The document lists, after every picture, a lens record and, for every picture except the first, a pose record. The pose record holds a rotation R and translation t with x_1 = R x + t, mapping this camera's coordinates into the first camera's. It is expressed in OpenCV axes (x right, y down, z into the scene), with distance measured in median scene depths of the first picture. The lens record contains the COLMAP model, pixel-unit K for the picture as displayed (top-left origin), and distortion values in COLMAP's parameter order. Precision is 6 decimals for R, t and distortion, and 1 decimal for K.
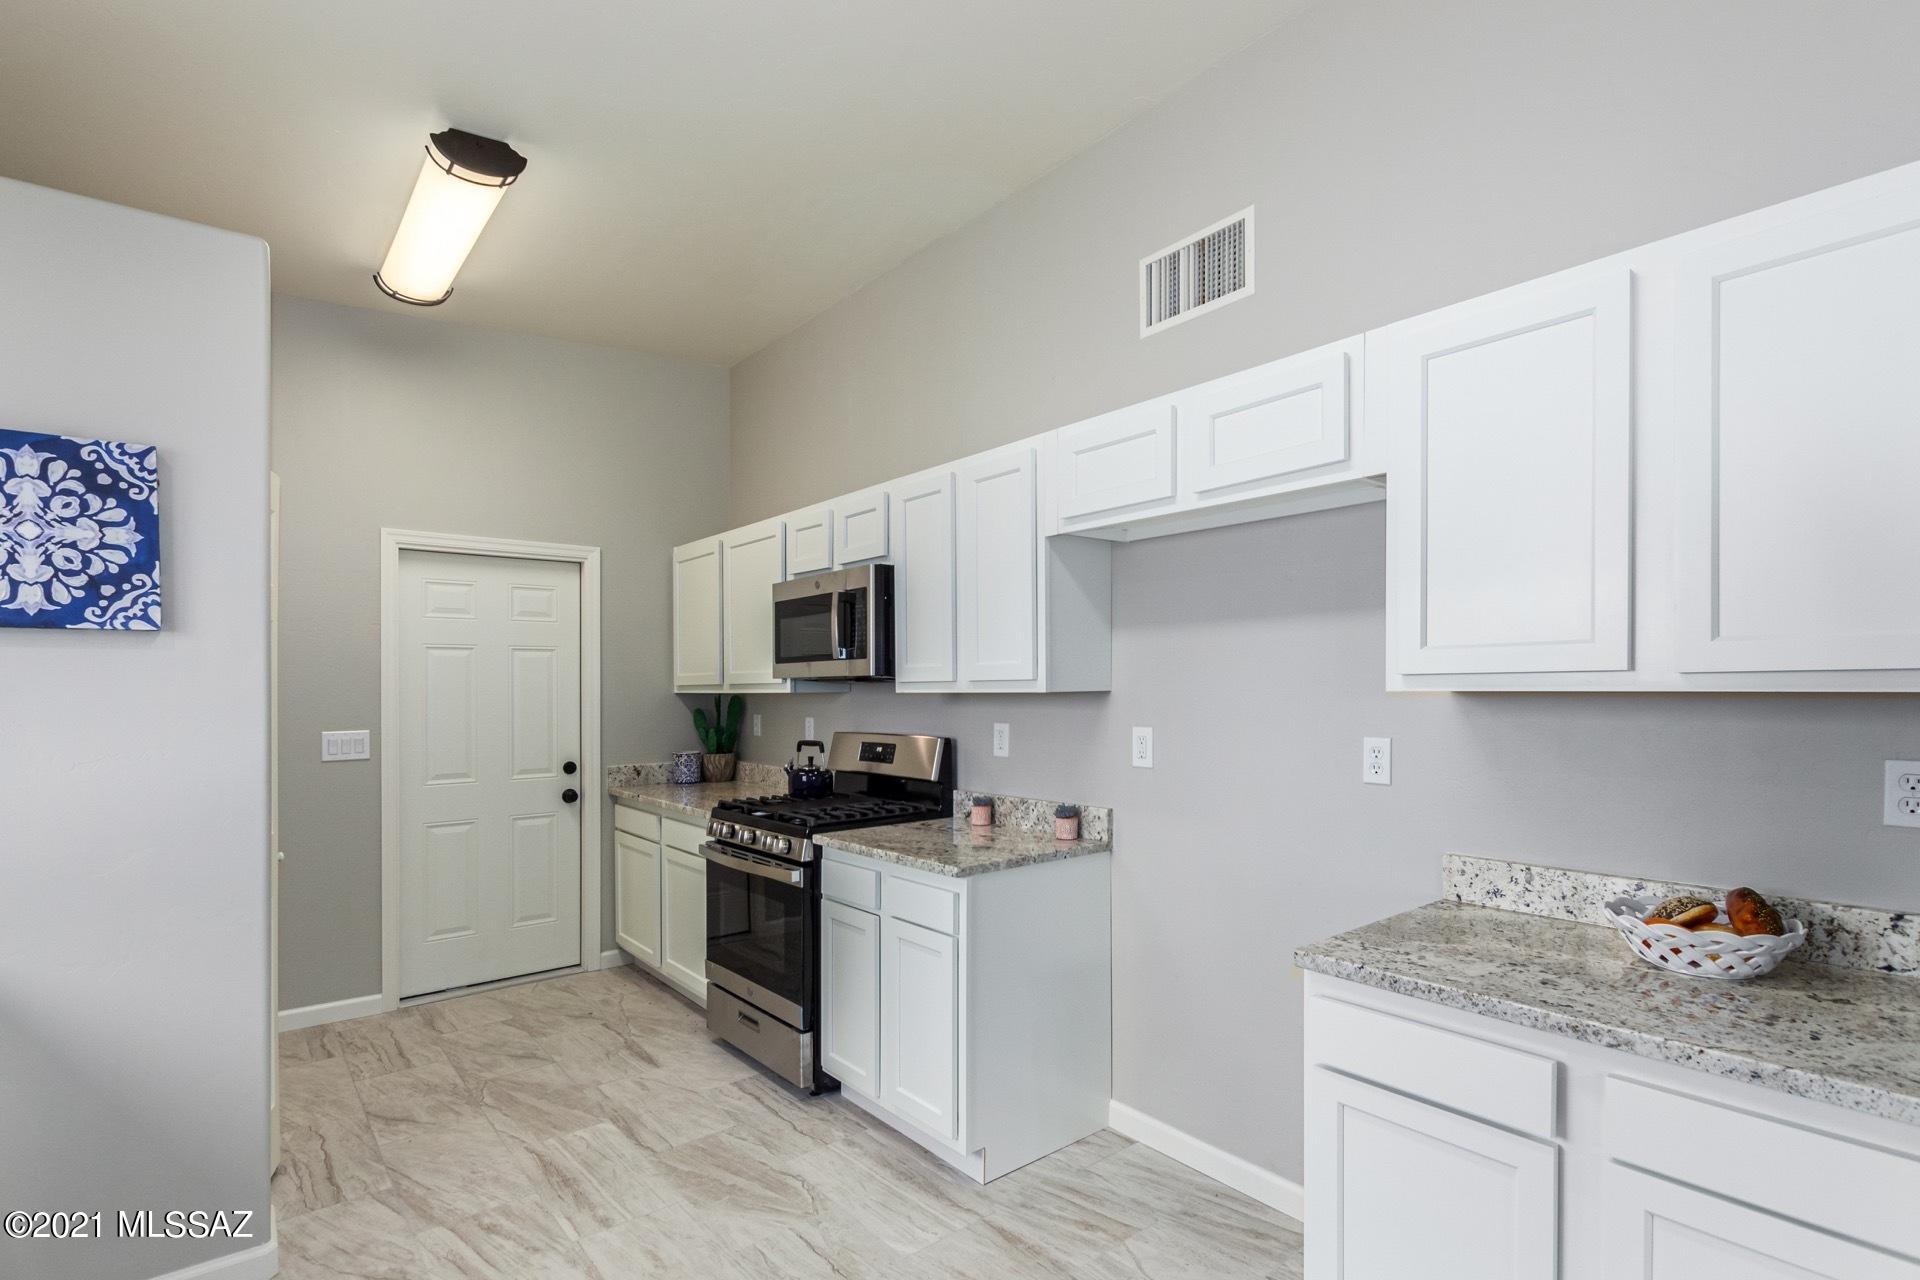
lens RADIAL K [[901.8, 0, 961.8], [0, 901.8, 675.9], [0, 0, 1]] dist [0.000227, 0.000282]
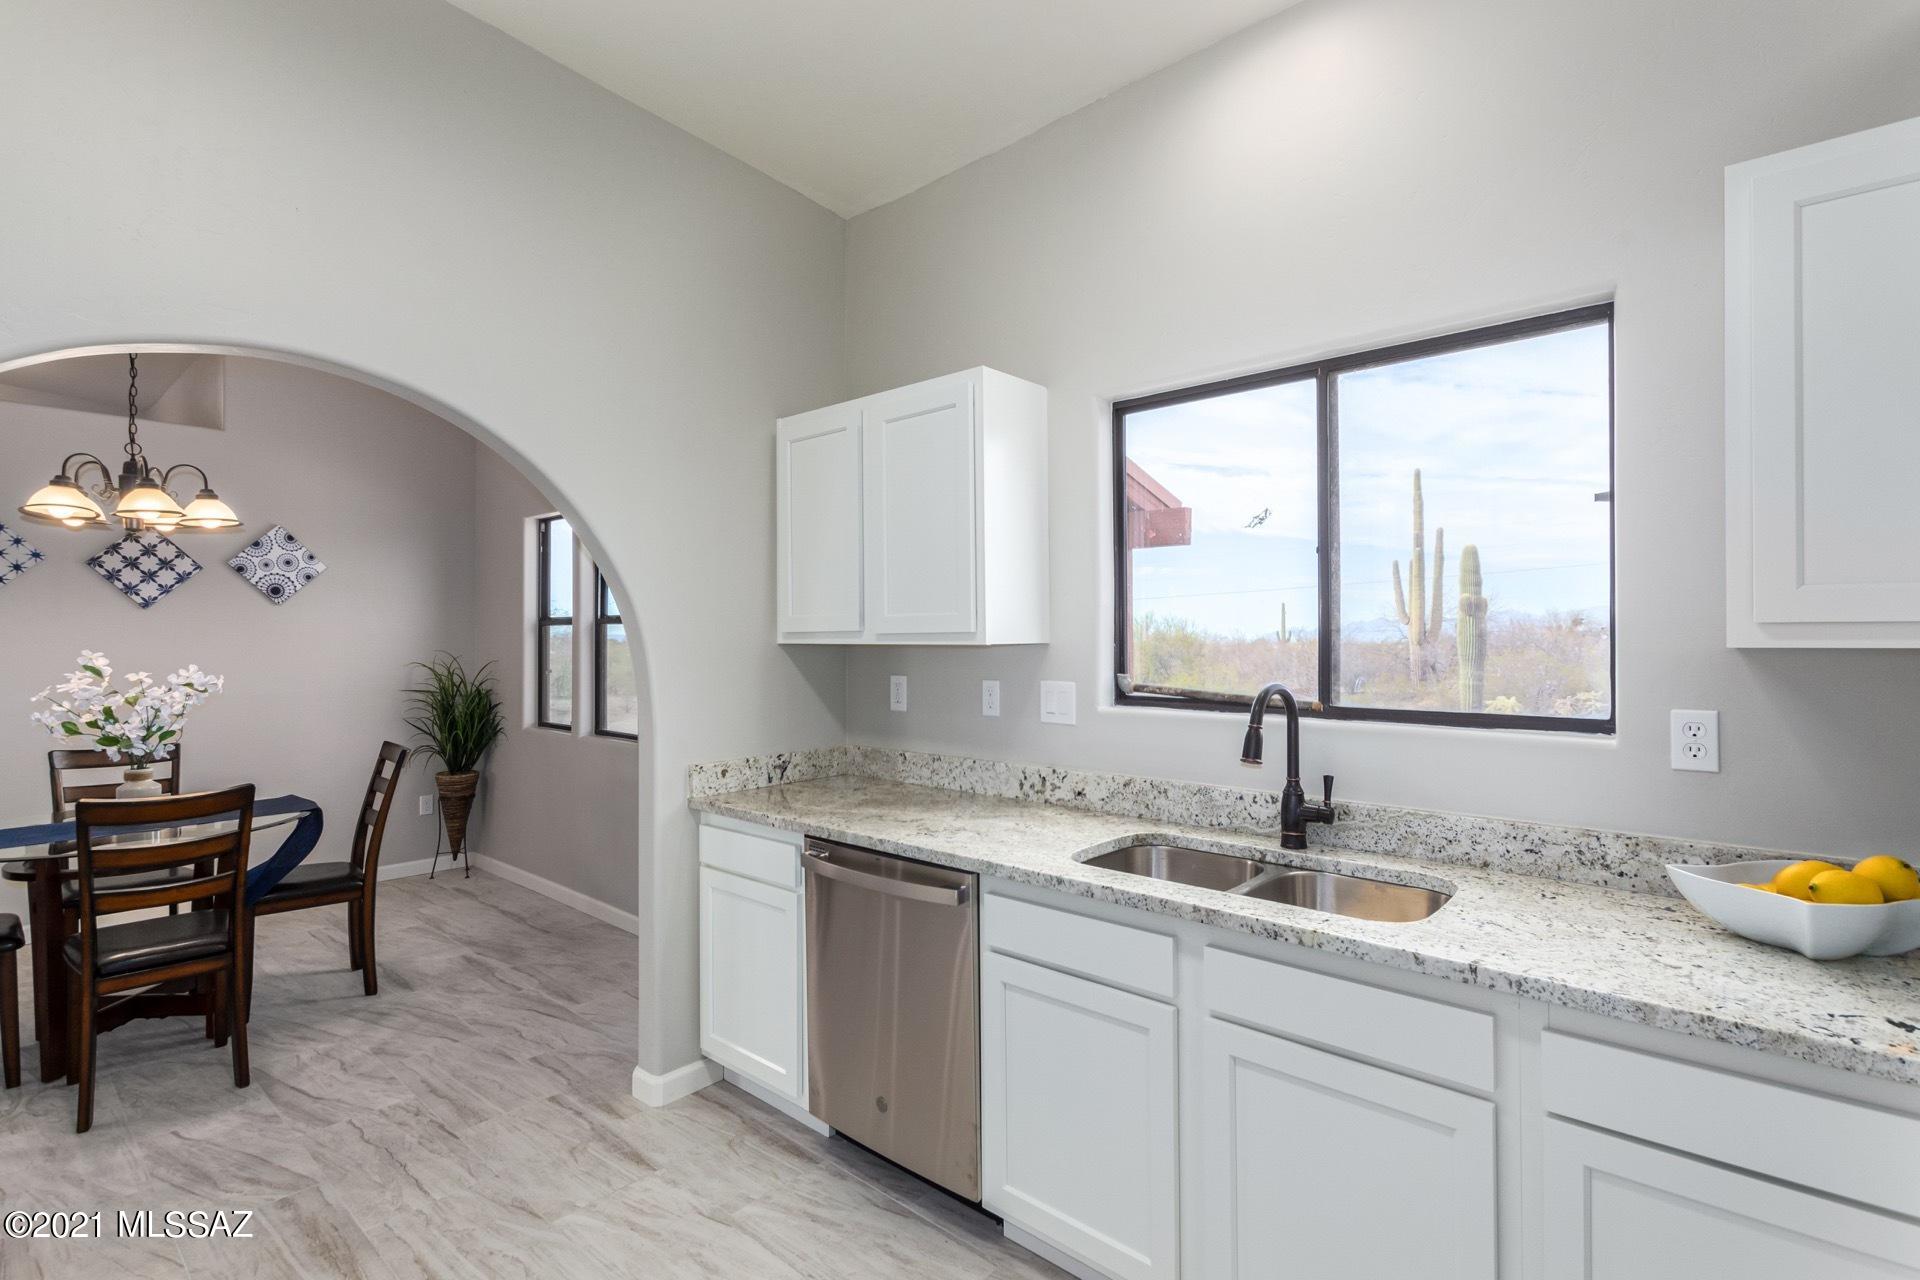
lens RADIAL K [[906.8, 0, 960.0], [0, 906.8, 640.0], [0, 0, 1]] dist [0.022625, -0.000065]
pose [[0.987054, 0.007946, 0.160189, -0.214193], [-0.010424, 0.999839, 0.014636, 0.003926], [-0.160047, -0.016116, 0.986978, 0.251593]]
